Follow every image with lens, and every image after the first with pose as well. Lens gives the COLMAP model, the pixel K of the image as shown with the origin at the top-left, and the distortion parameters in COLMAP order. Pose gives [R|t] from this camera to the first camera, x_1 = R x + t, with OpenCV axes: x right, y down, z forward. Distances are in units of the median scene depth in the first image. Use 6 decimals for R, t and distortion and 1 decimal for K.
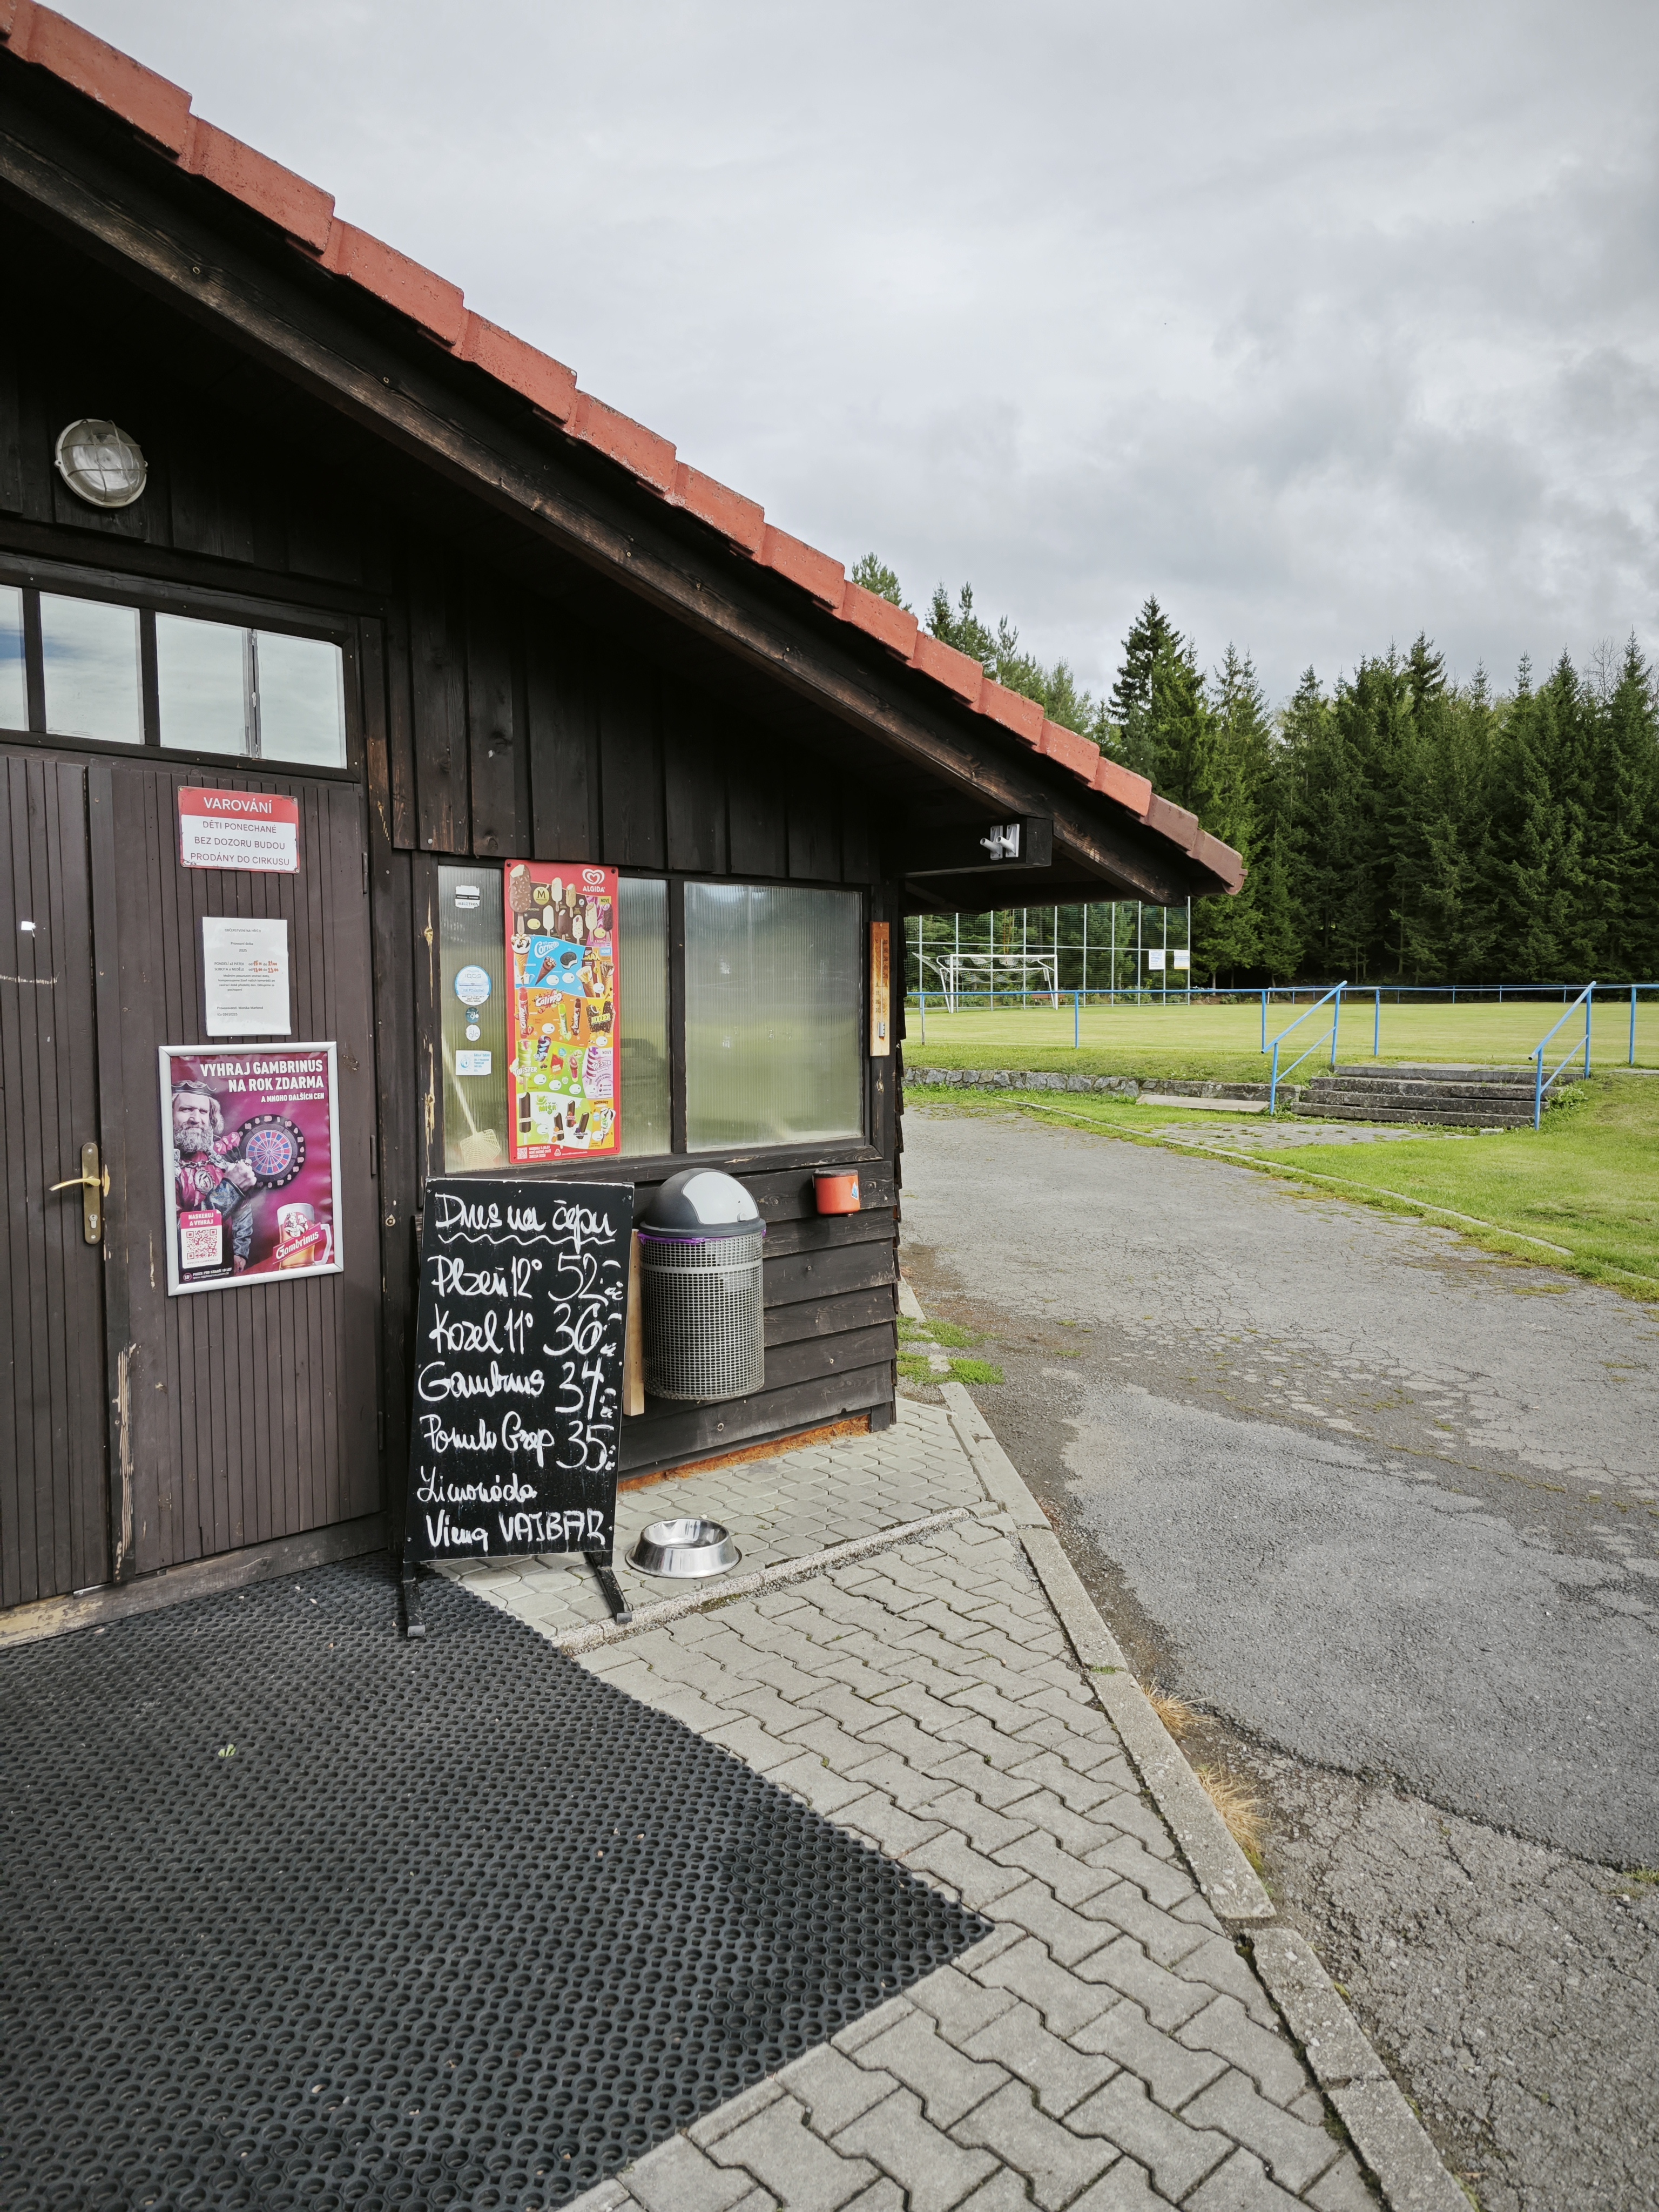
lens RADIAL K [[1488.4, 0, 829.7], [0, 1488.4, 1106.6], [0, 0, 1]] dist [0.039431, 0.004067]
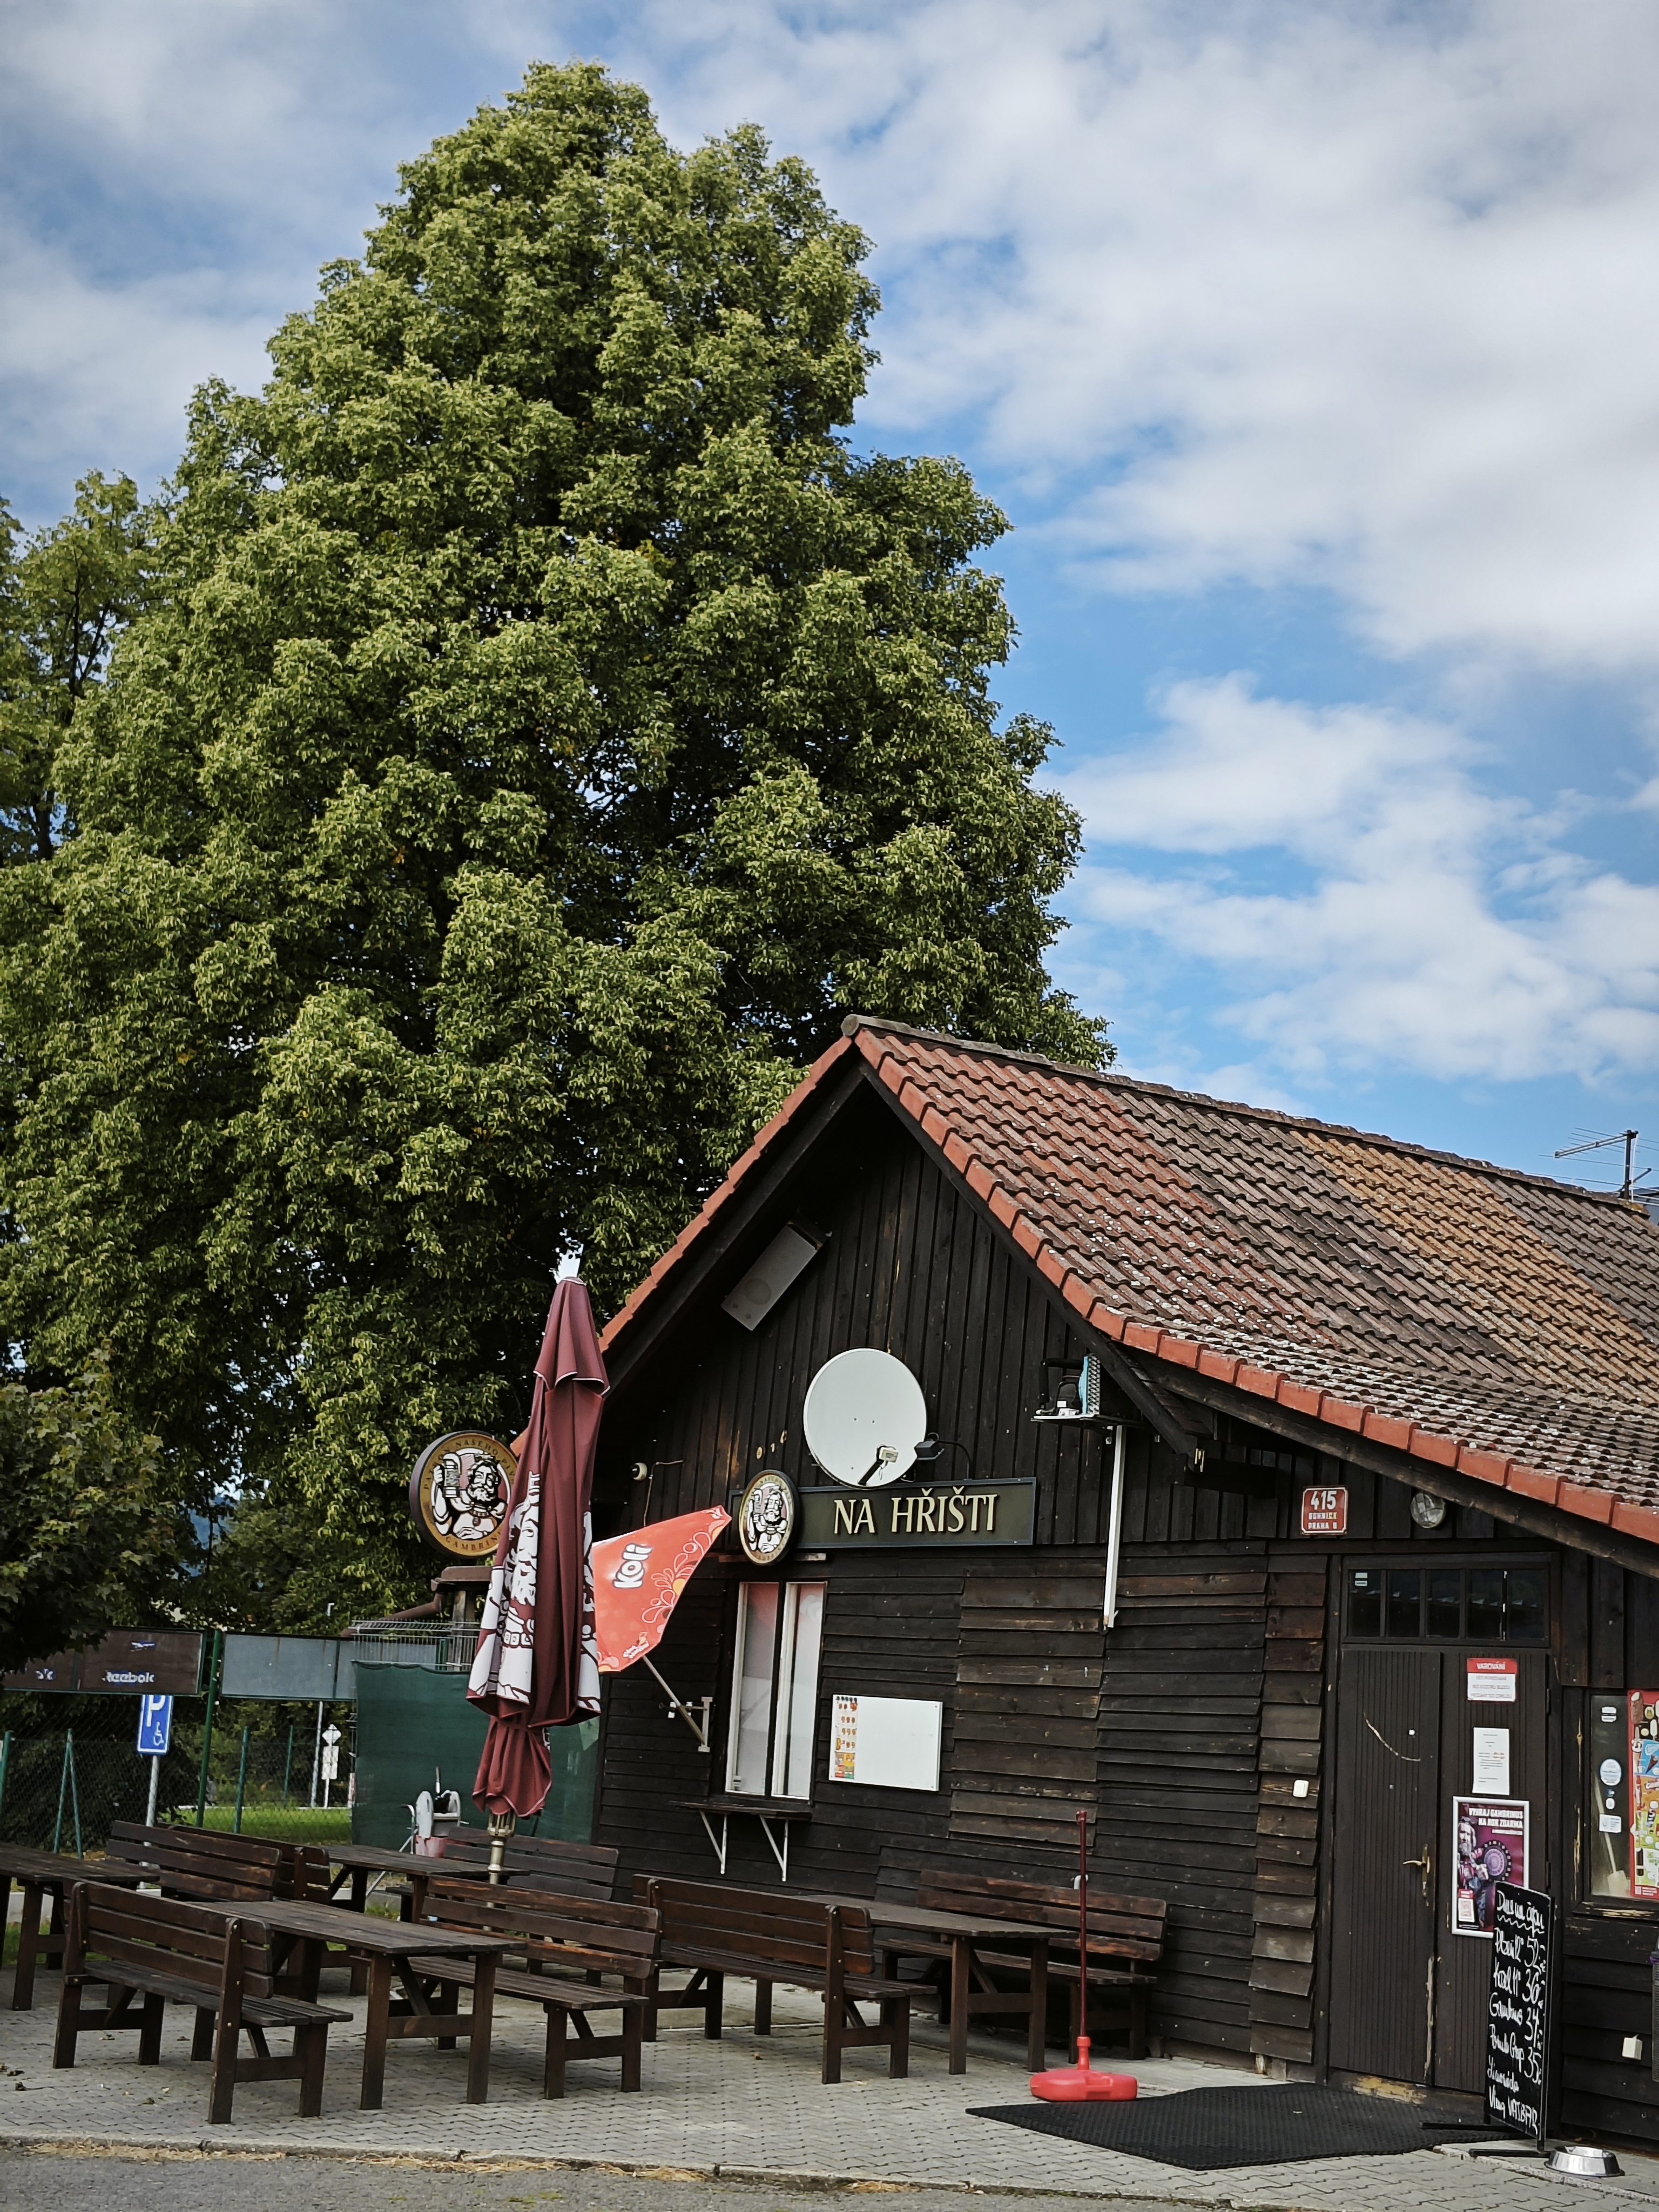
lens RADIAL K [[2972.7, 0, 830.9], [0, 2972.7, 1114.4], [0, 0, 1]] dist [0.005371, 0.000000]
pose [[-0.104556, -0.205438, -0.973069, 3.250045], [-0.133125, 0.972517, -0.191018, -0.052081], [0.985569, 0.109567, -0.129032, 0.573256]]
